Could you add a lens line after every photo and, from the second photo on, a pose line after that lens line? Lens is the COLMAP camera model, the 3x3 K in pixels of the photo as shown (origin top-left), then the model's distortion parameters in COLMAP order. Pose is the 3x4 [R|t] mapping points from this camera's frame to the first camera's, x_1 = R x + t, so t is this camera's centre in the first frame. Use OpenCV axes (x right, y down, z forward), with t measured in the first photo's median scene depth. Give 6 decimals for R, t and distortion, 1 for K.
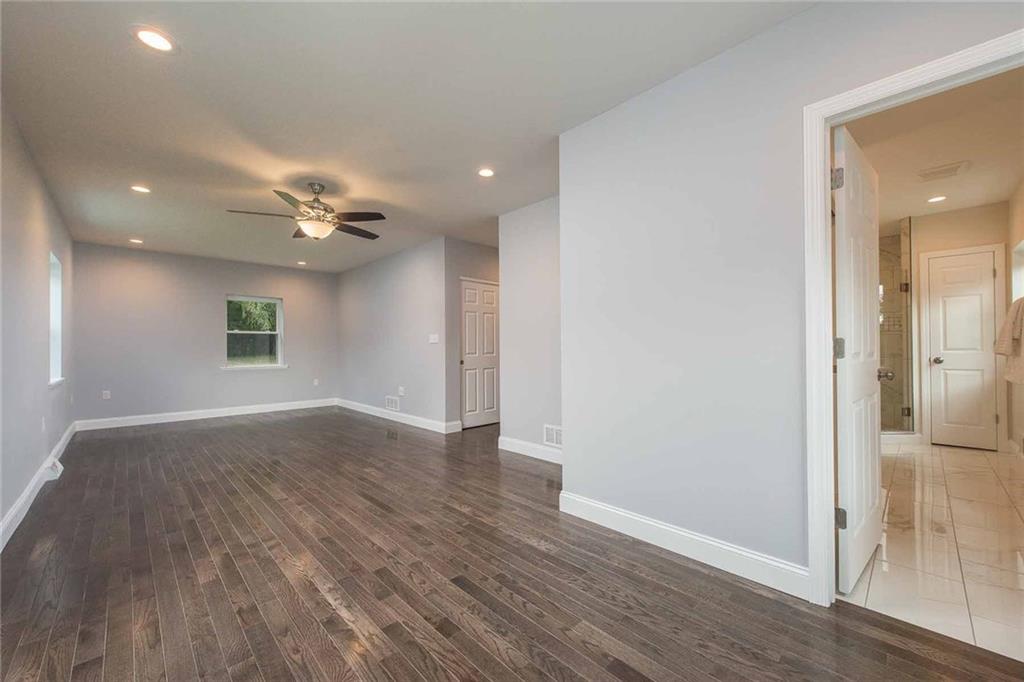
lens RADIAL K [[398.0, 0, 513.6], [0, 398.0, 347.3], [0, 0, 1]] dist [0.001506, -0.000166]
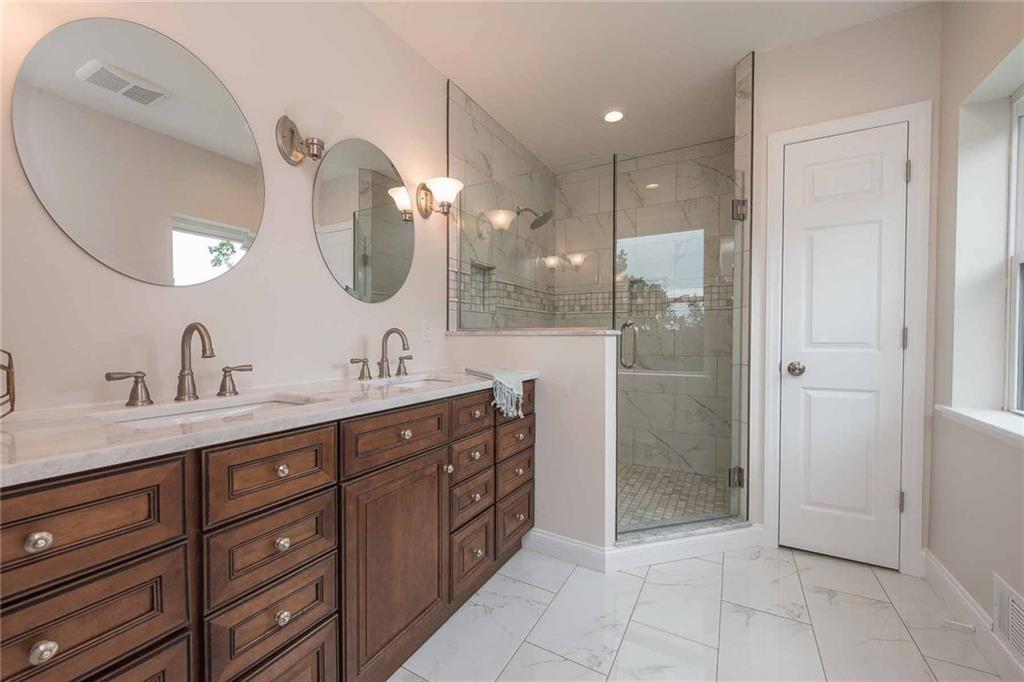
lens RADIAL K [[398.0, 0, 513.6], [0, 398.0, 347.3], [0, 0, 1]] dist [0.001506, -0.000166]
pose [[0.959045, 0.002116, 0.283246, 0.627667], [-0.010199, 0.999582, 0.027066, -0.000095], [-0.283070, -0.028846, 0.958665, 0.656487]]
